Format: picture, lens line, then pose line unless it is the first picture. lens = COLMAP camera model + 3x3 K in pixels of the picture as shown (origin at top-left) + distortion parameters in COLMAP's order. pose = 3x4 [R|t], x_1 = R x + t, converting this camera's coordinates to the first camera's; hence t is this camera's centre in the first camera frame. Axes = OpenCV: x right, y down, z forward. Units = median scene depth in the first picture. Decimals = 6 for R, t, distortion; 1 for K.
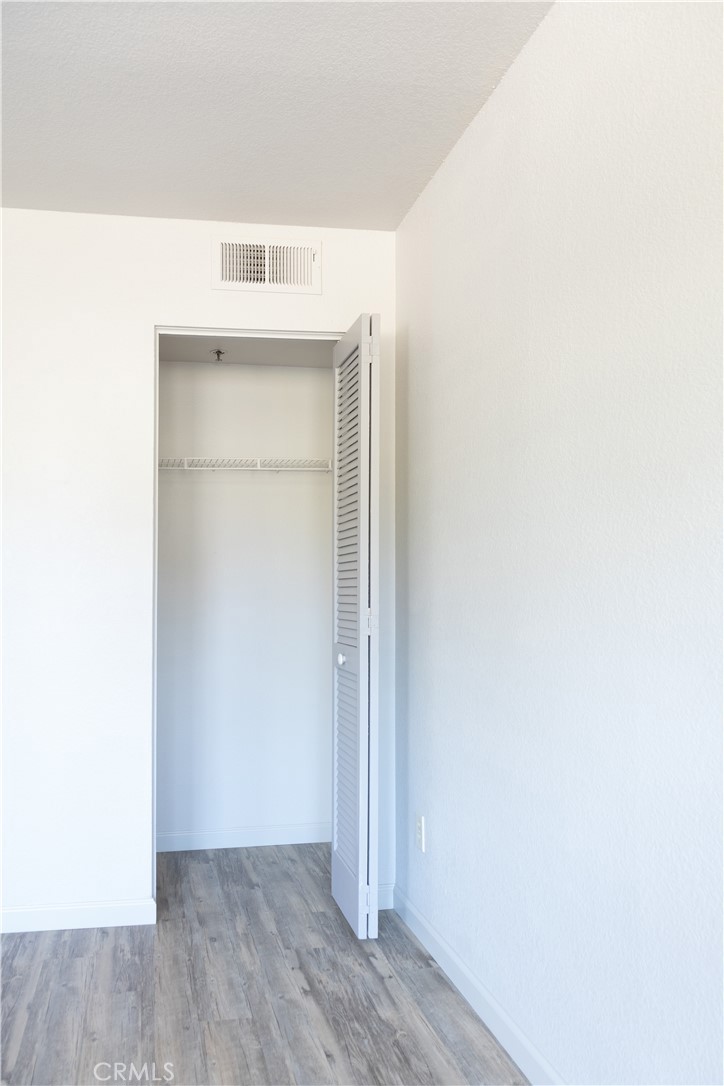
lens RADIAL K [[808.9, 0, 279.5], [0, 808.9, 539.7], [0, 0, 1]] dist [0.026631, -0.003833]
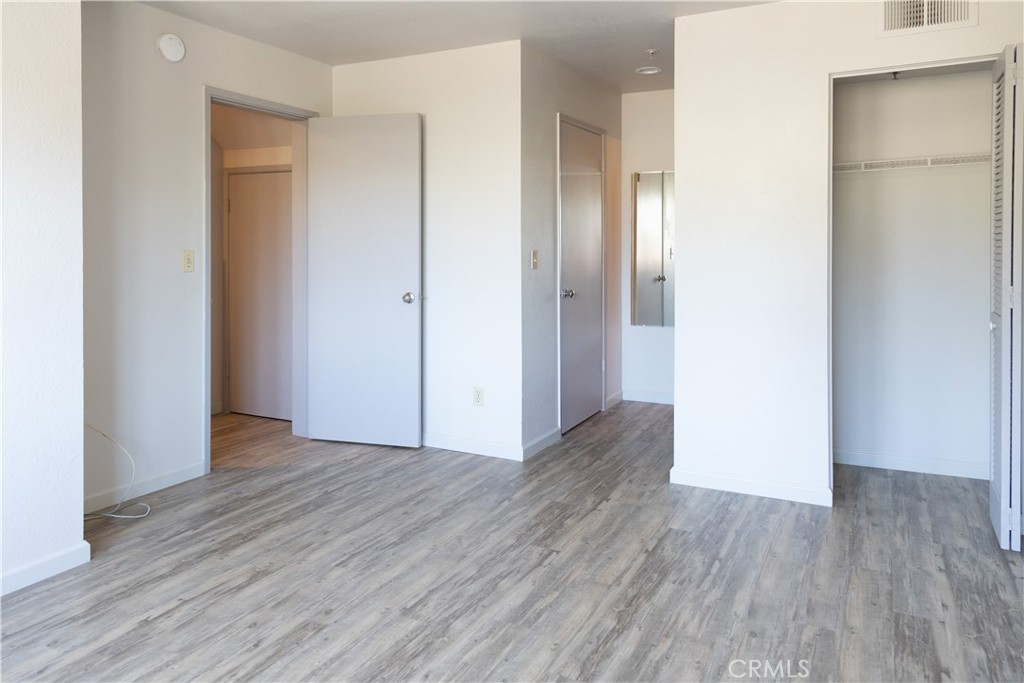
lens RADIAL K [[762.7, 0, 512.0], [0, 762.7, 341.5], [0, 0, 1]] dist [0.026631, -0.003833]
pose [[0.806161, 0.070979, -0.587423, 0.170905], [0.043899, 0.982868, 0.179007, -0.066409], [0.590065, -0.170096, 0.789234, -0.329613]]
